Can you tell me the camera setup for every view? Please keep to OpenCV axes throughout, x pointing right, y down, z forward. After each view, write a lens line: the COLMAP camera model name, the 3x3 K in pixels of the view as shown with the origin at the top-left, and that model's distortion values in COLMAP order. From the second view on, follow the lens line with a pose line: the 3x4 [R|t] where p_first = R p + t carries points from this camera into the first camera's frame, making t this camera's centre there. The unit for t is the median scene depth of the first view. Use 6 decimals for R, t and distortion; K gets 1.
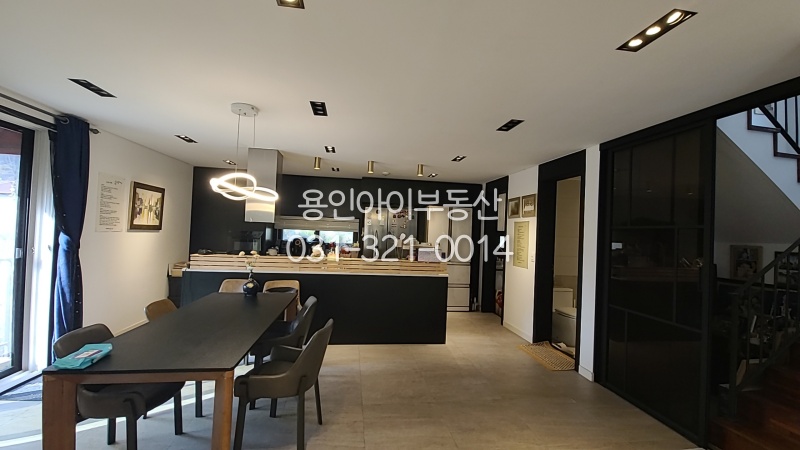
lens RADIAL K [[324.1, 0, 399.2], [0, 324.1, 226.5], [0, 0, 1]] dist [0.002992, -0.002814]
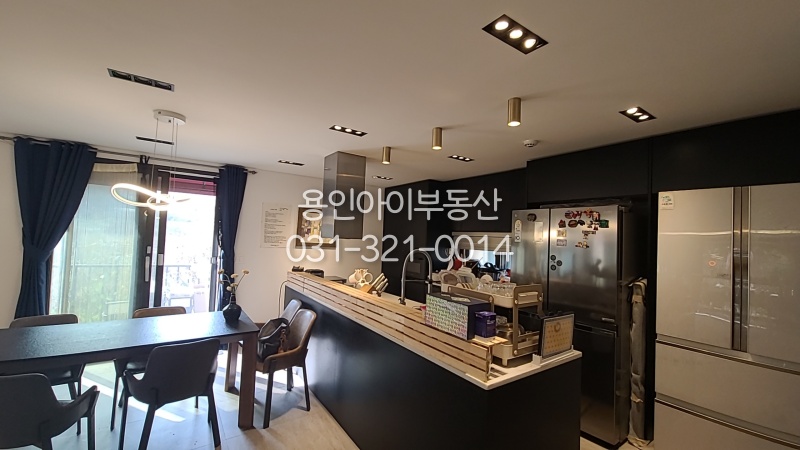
lens RADIAL K [[324.1, 0, 401.2], [0, 324.1, 224.2], [0, 0, 1]] dist [0.002992, -0.002814]
pose [[0.445053, -0.059401, -0.893532, 0.441865], [-0.009877, 0.997411, -0.071226, 0.008712], [0.895450, 0.040525, 0.443314, 0.804693]]
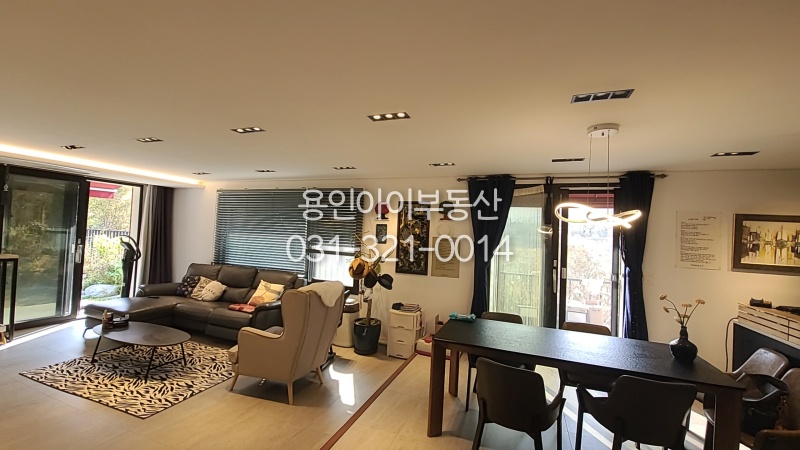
lens RADIAL K [[324.1, 0, 399.7], [0, 324.1, 224.7], [0, 0, 1]] dist [0.002992, -0.002814]
pose [[-0.494738, -0.090947, -0.864270, 0.392878], [-0.053421, 0.995811, -0.074208, 0.004339], [0.867399, 0.009457, -0.497524, 0.645402]]
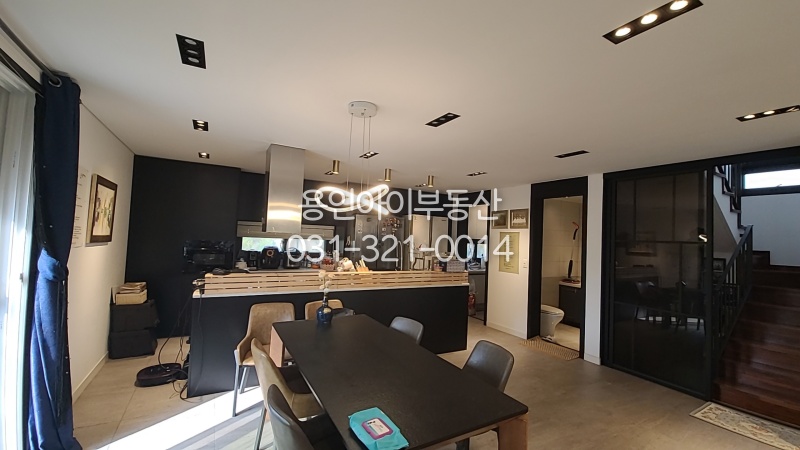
lens RADIAL K [[324.1, 0, 399.4], [0, 324.1, 227.4], [0, 0, 1]] dist [0.002992, -0.002814]
pose [[0.930864, 0.010797, 0.365206, -0.459650], [-0.010286, 0.999941, -0.003346, -0.028398], [-0.365221, -0.000642, 0.930921, 0.102792]]
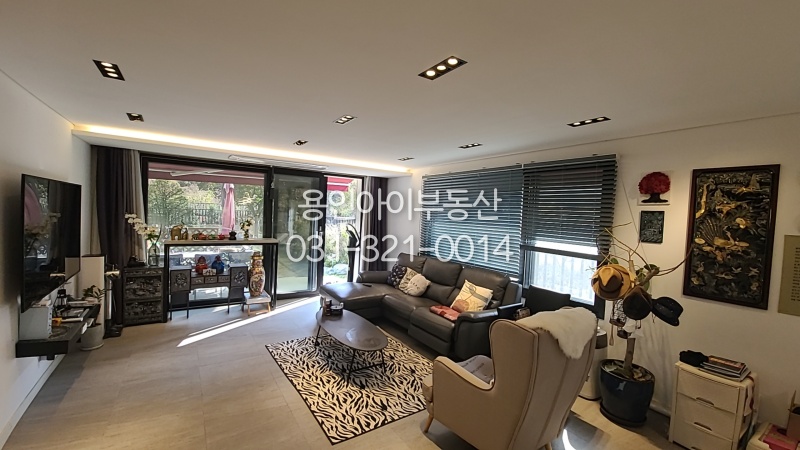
lens RADIAL K [[324.1, 0, 400.7], [0, 324.1, 226.4], [0, 0, 1]] dist [0.002992, -0.002814]
pose [[-0.903031, -0.063588, -0.424842, 0.179524], [-0.076088, 0.997023, 0.012501, -0.017169], [0.422782, 0.043614, -0.905181, 0.385100]]
